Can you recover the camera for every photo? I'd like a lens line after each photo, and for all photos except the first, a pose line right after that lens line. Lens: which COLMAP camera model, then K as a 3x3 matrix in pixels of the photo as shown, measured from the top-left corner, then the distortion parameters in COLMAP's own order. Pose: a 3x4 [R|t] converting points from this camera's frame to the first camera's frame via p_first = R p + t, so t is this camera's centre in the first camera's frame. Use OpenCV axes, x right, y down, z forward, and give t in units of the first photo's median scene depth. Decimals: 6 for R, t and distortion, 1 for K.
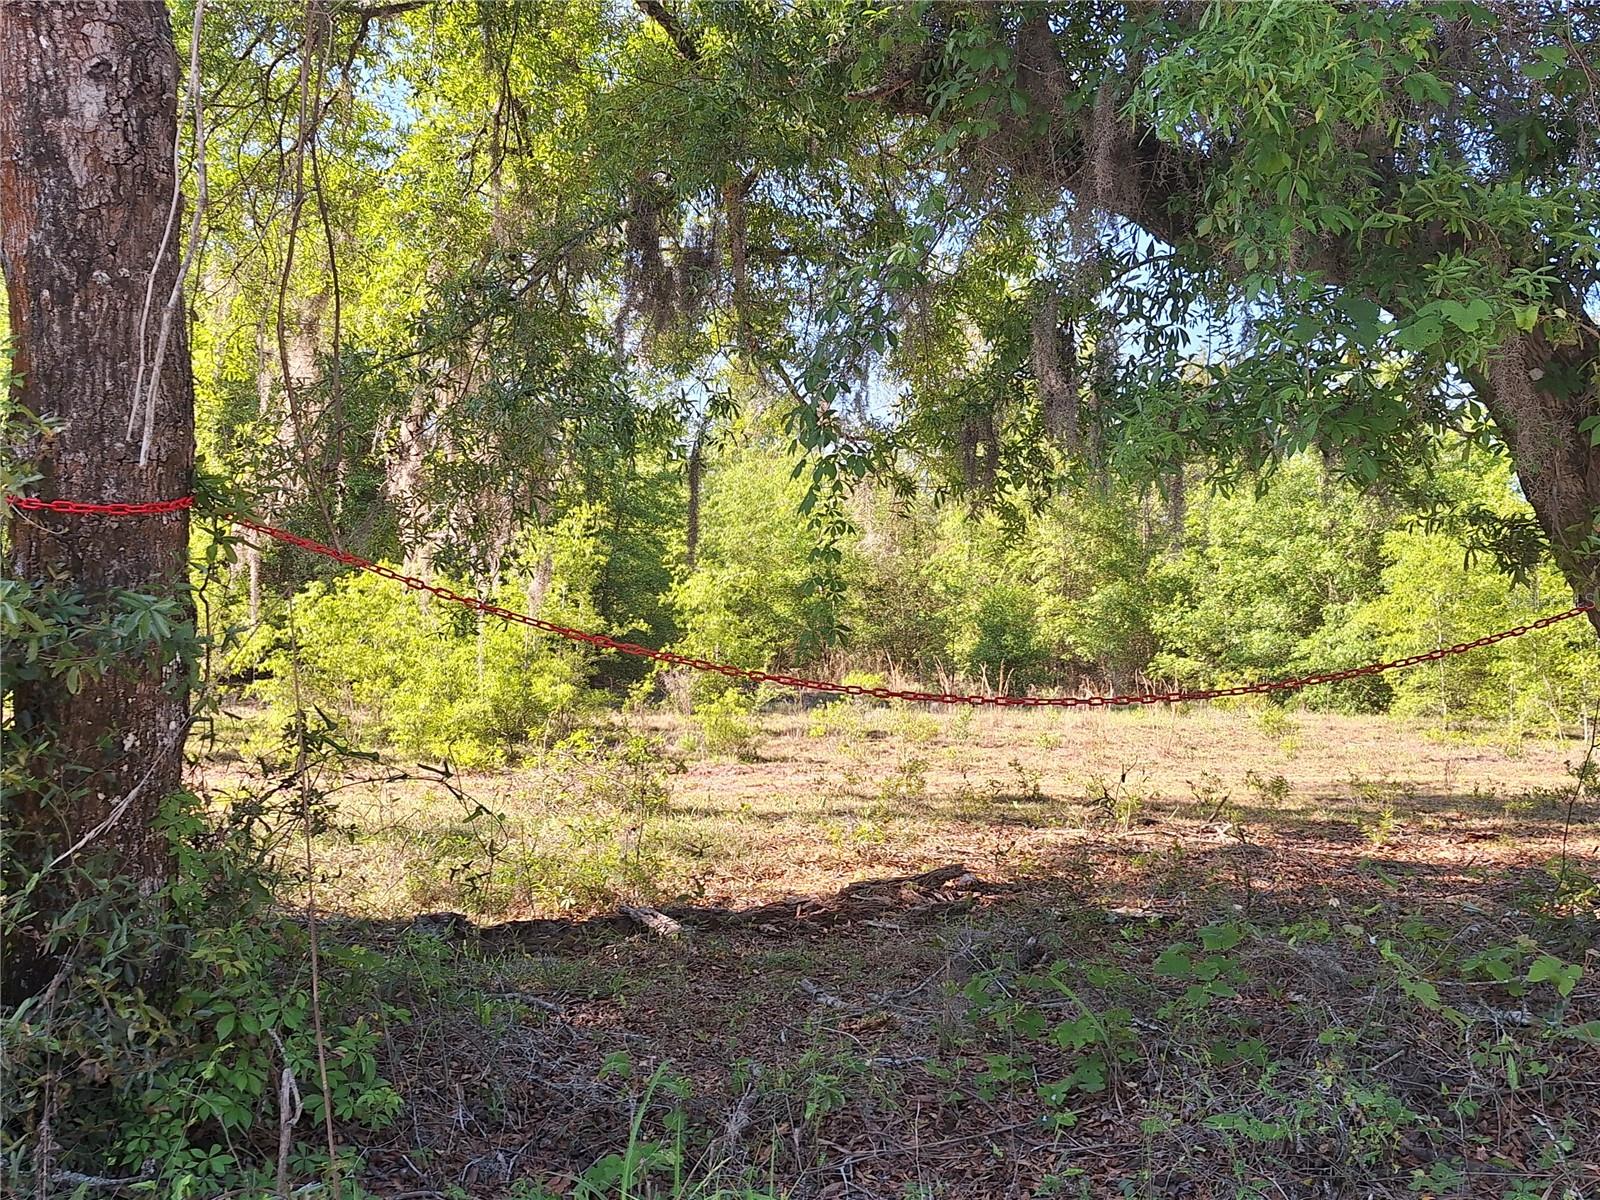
lens RADIAL K [[1628.5, 0, 797.1], [0, 1628.5, 574.5], [0, 0, 1]] dist [0.165766, -0.250253]
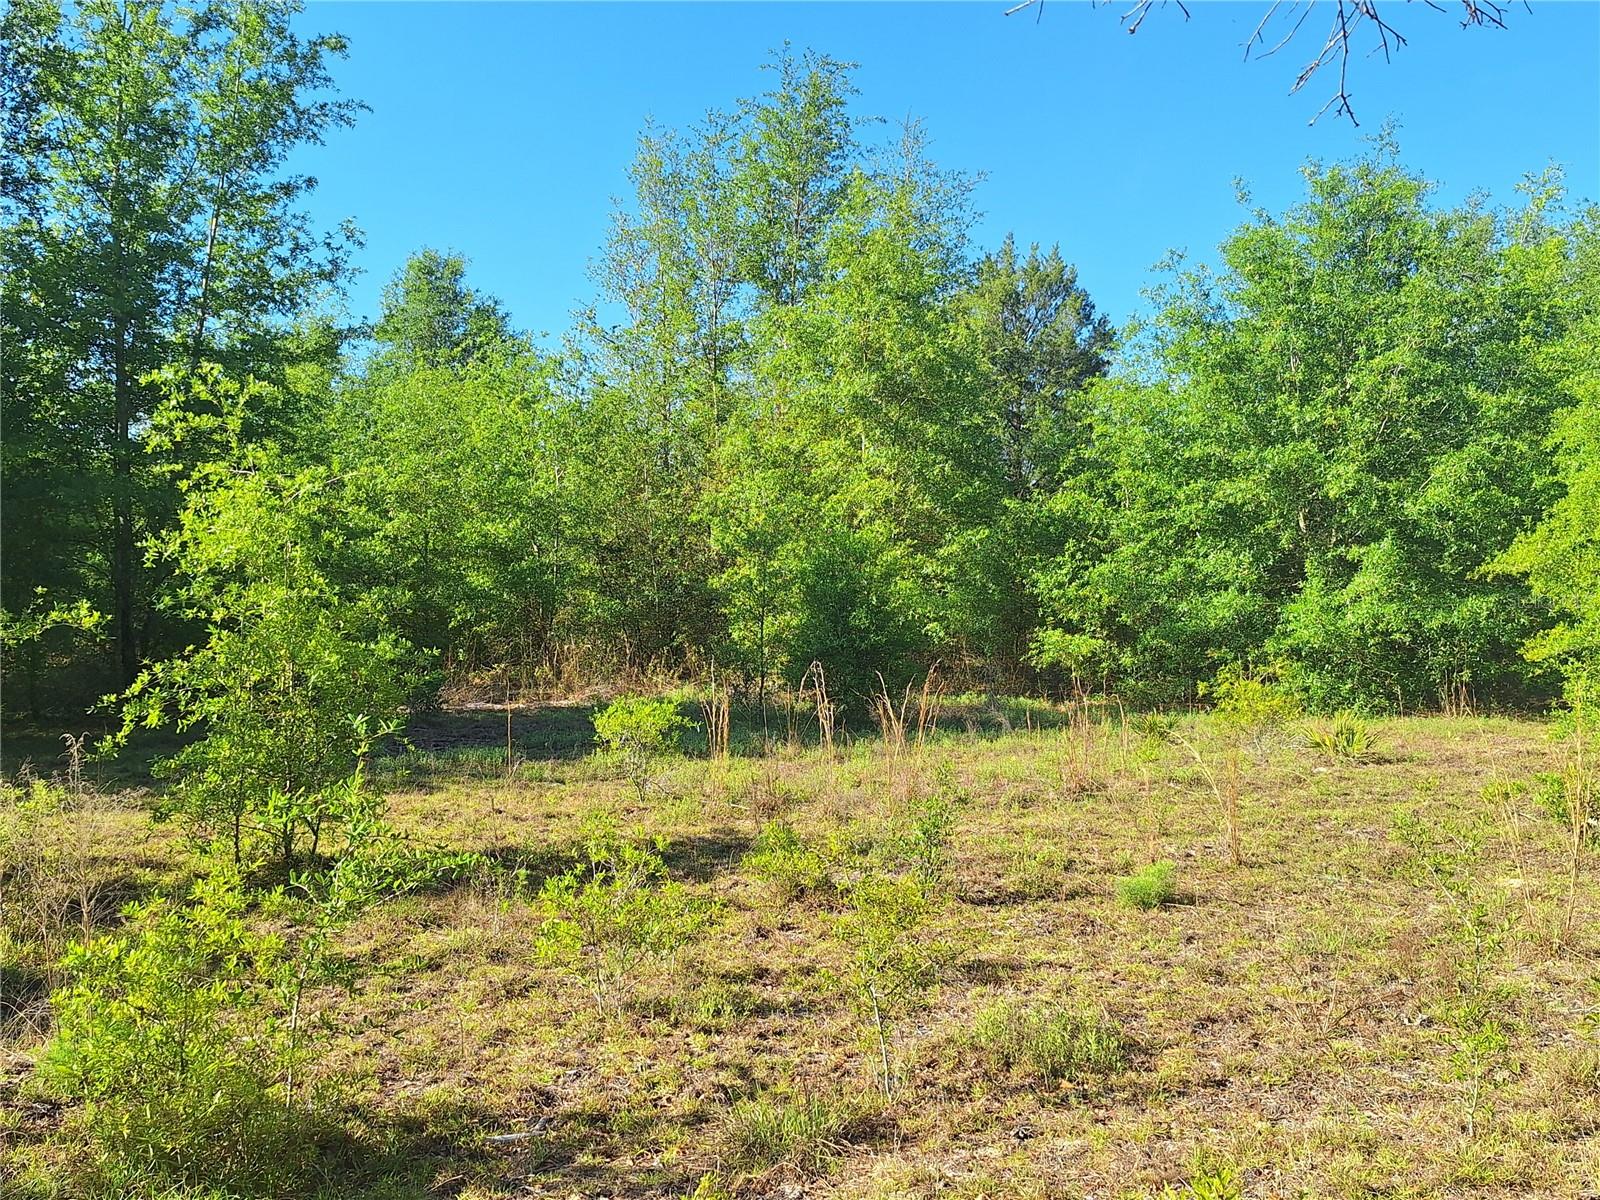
lens RADIAL K [[1569.2, 0, 800.0], [0, 1569.2, 600.0], [0, 0, 1]] dist [0.155991, -0.220295]
pose [[0.982878, -0.026017, 0.182413, 0.002172], [0.019928, 0.999184, 0.035131, 0.012031], [-0.183178, -0.030894, 0.982594, 0.410003]]
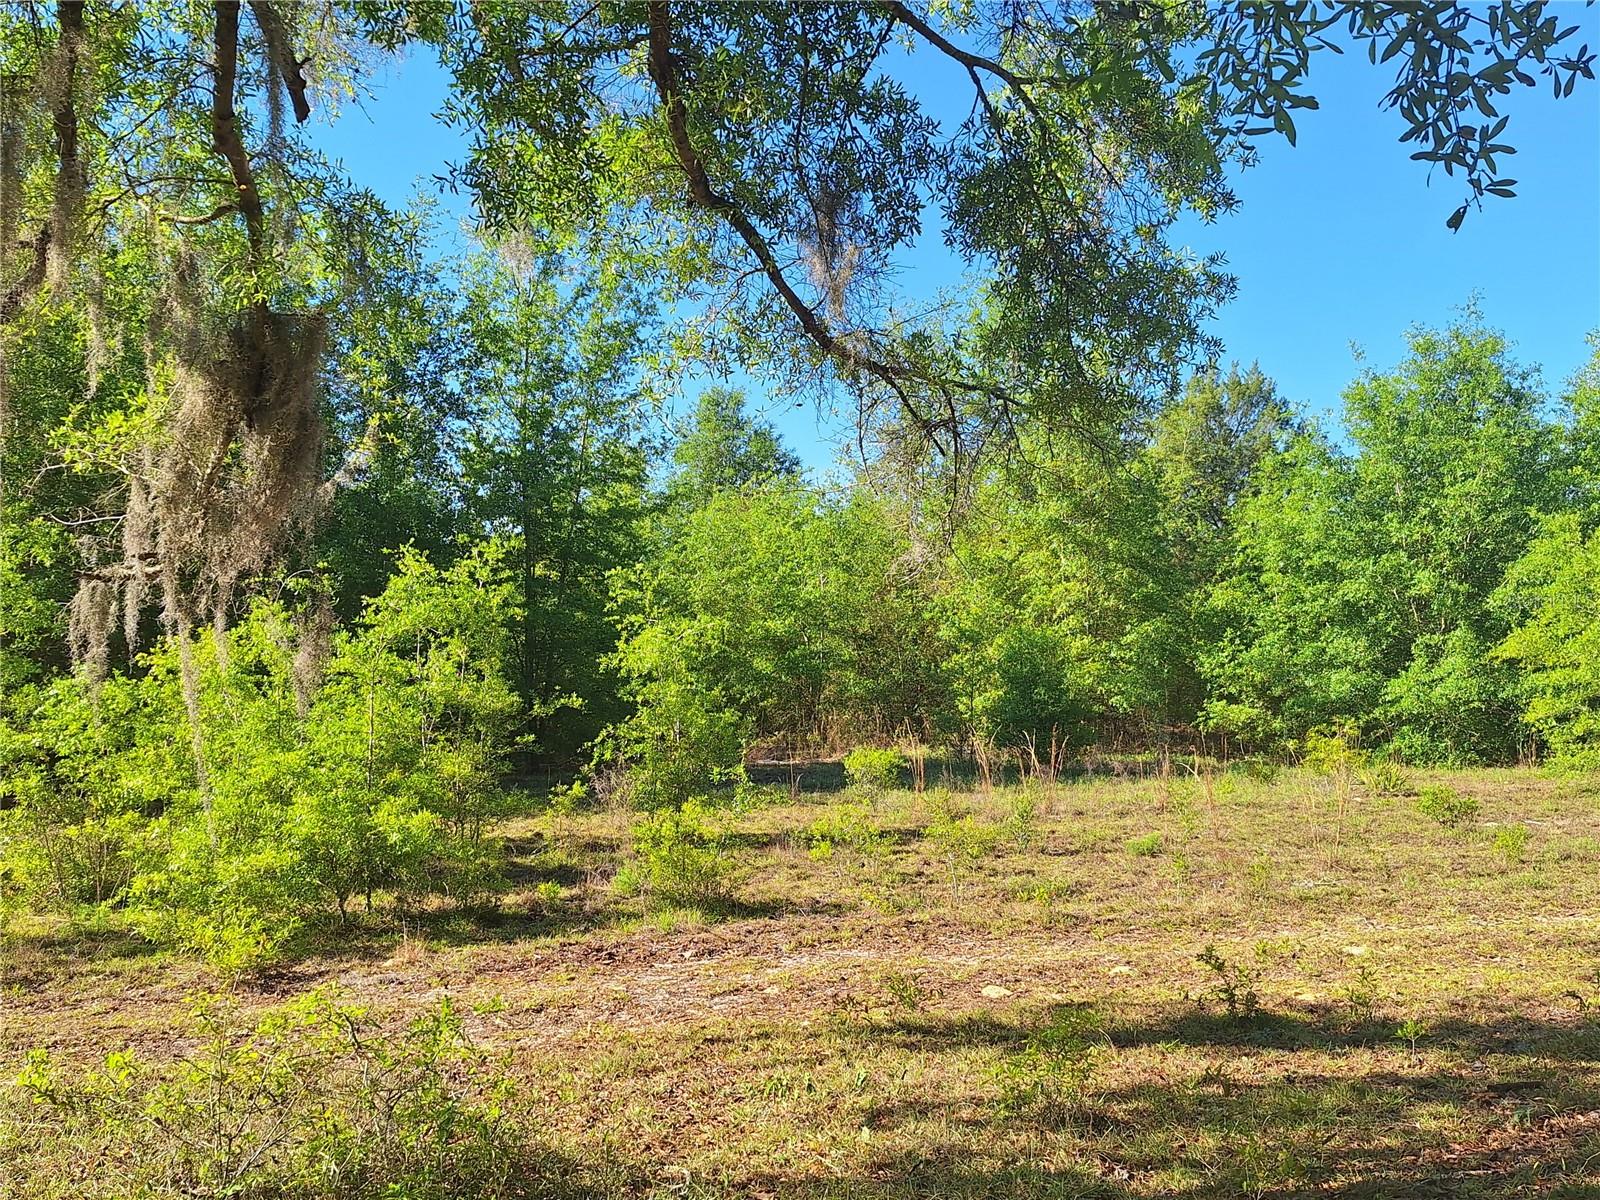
lens RADIAL K [[1569.2, 0, 800.0], [0, 1569.2, 600.0], [0, 0, 1]] dist [0.155991, -0.220295]
pose [[0.999111, -0.039293, 0.015296, -0.001740], [0.039537, 0.999090, -0.015986, 0.000860], [-0.014654, 0.016577, 0.999755, 0.197335]]
